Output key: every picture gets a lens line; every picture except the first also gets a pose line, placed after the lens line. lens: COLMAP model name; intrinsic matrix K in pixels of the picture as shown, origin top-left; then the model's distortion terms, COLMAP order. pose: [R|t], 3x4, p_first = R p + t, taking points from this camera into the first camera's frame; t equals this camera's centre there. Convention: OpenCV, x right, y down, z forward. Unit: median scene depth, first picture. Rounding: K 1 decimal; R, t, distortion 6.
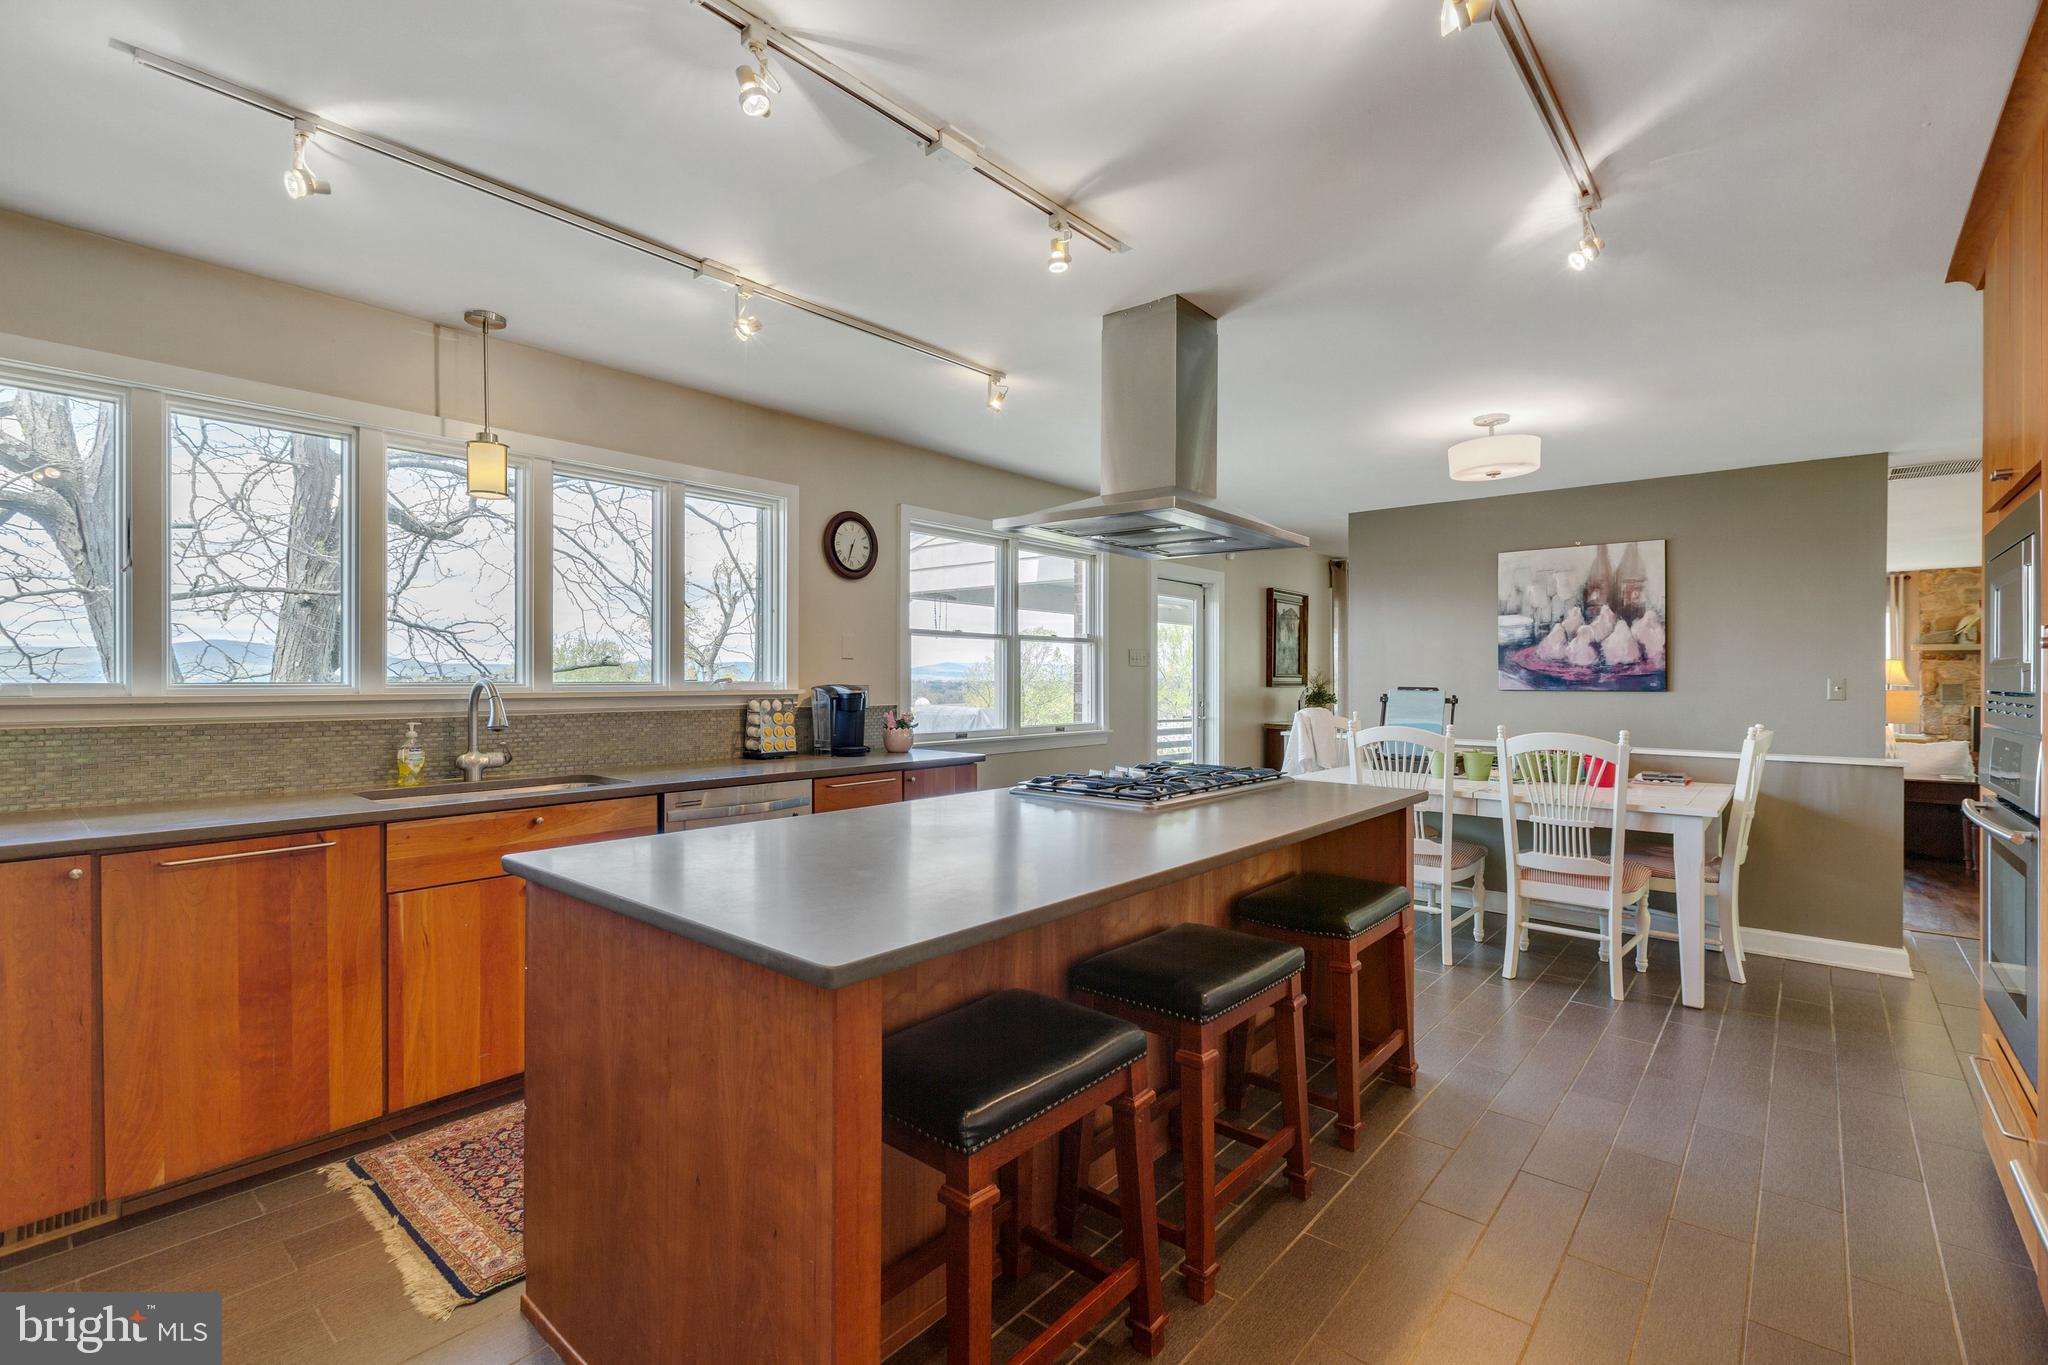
lens RADIAL K [[929.5, 0, 1010.5], [0, 929.5, 672.0], [0, 0, 1]] dist [0.004326, -0.000656]
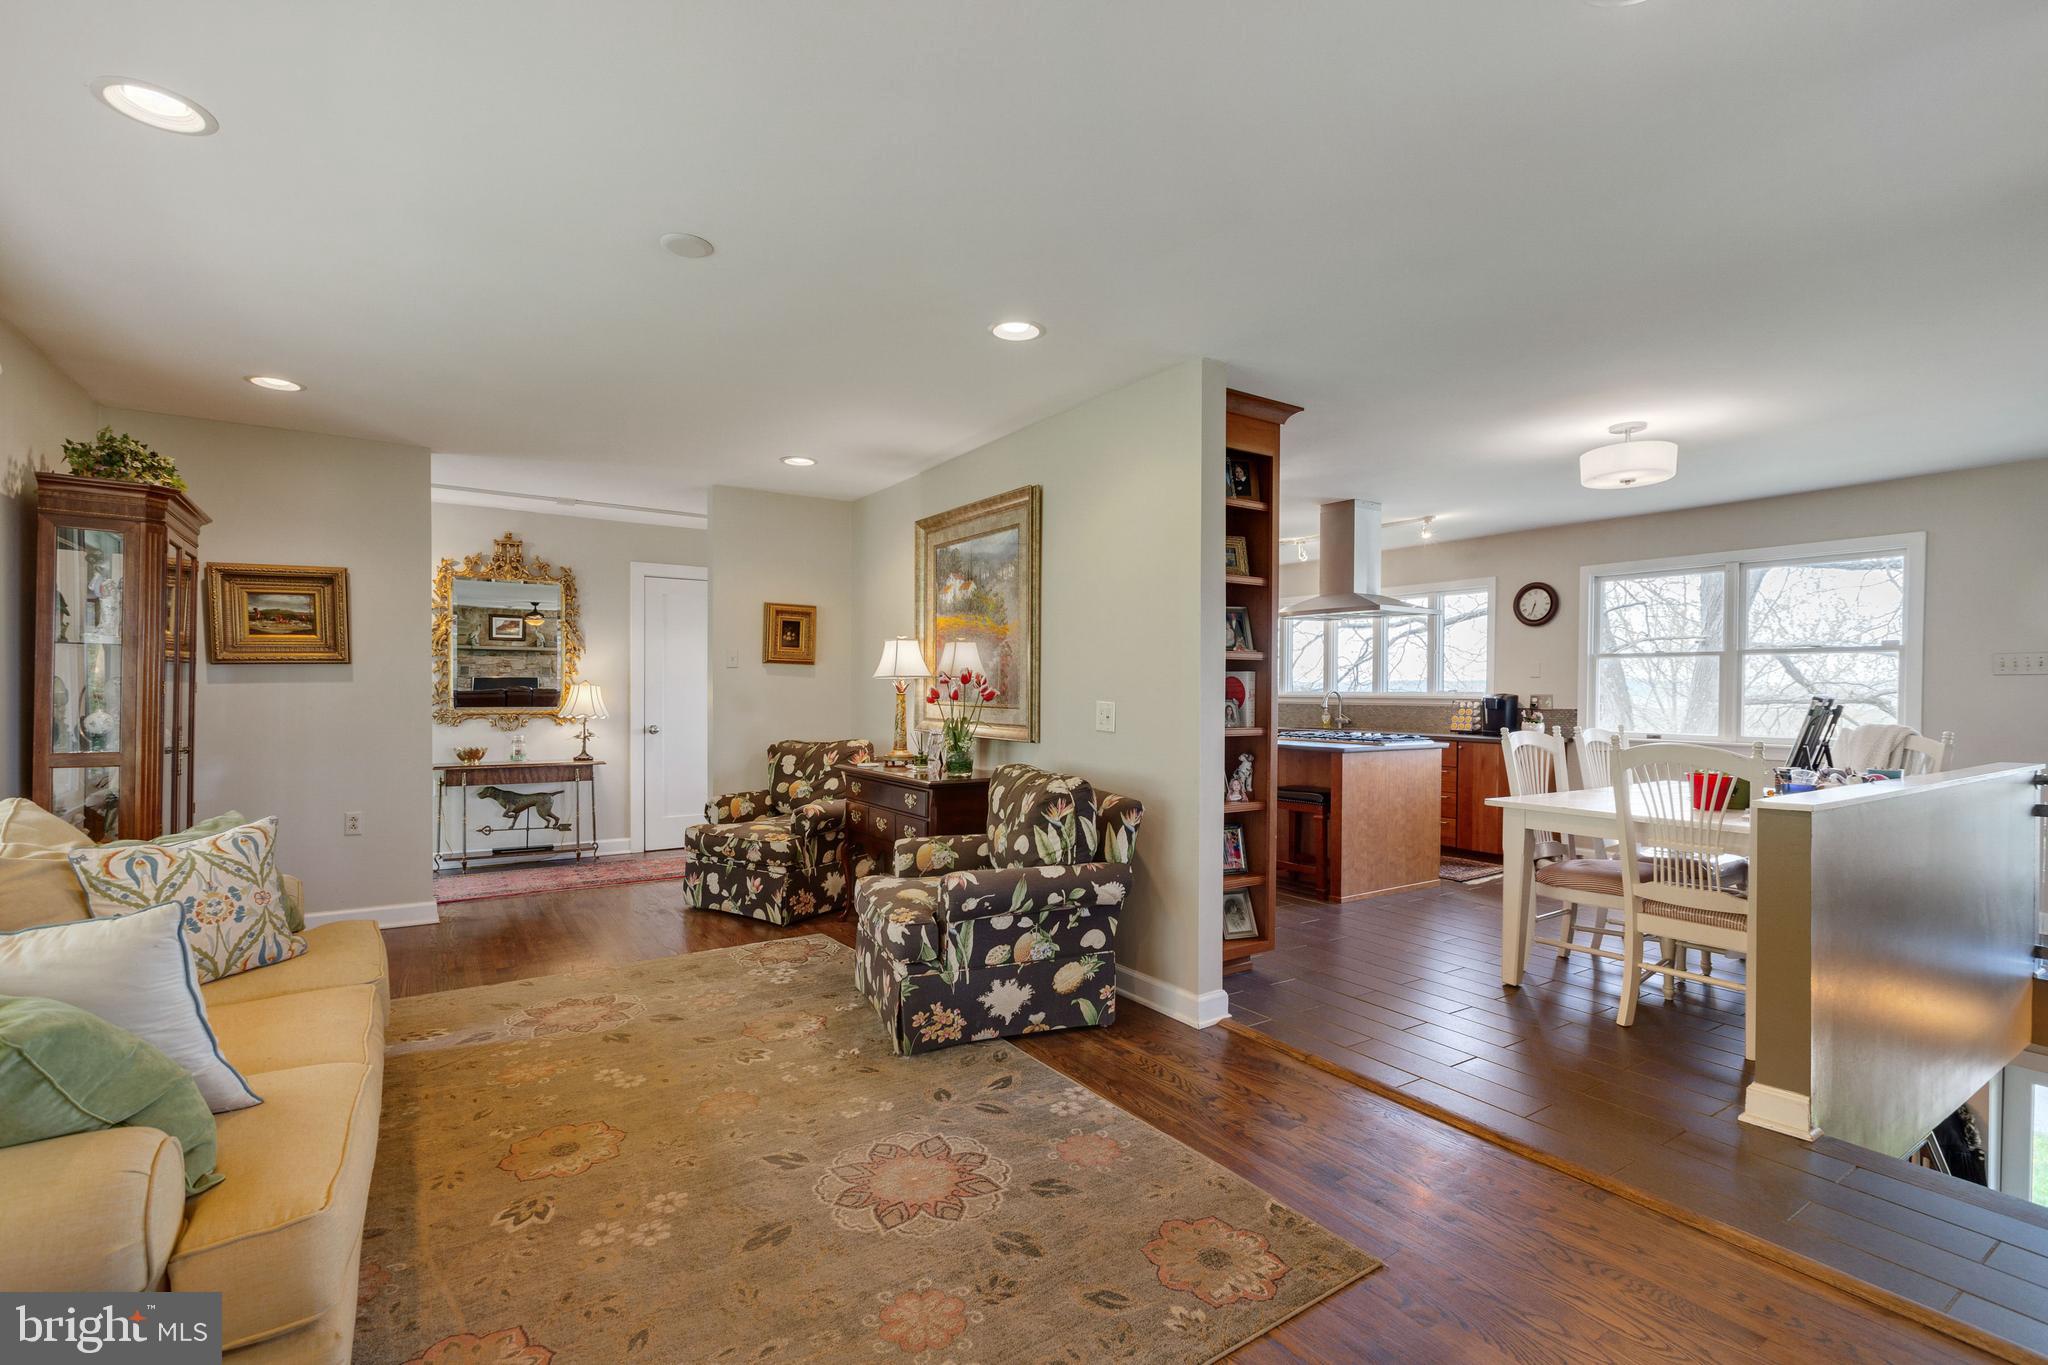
lens RADIAL K [[929.5, 0, 1009.4], [0, 929.5, 696.2], [0, 0, 1]] dist [0.004326, -0.000656]
pose [[-0.292761, -0.000685, -0.956186, 1.226442], [-0.004111, 0.999991, 0.000542, 0.018718], [0.956177, 0.004090, -0.292761, 0.478276]]
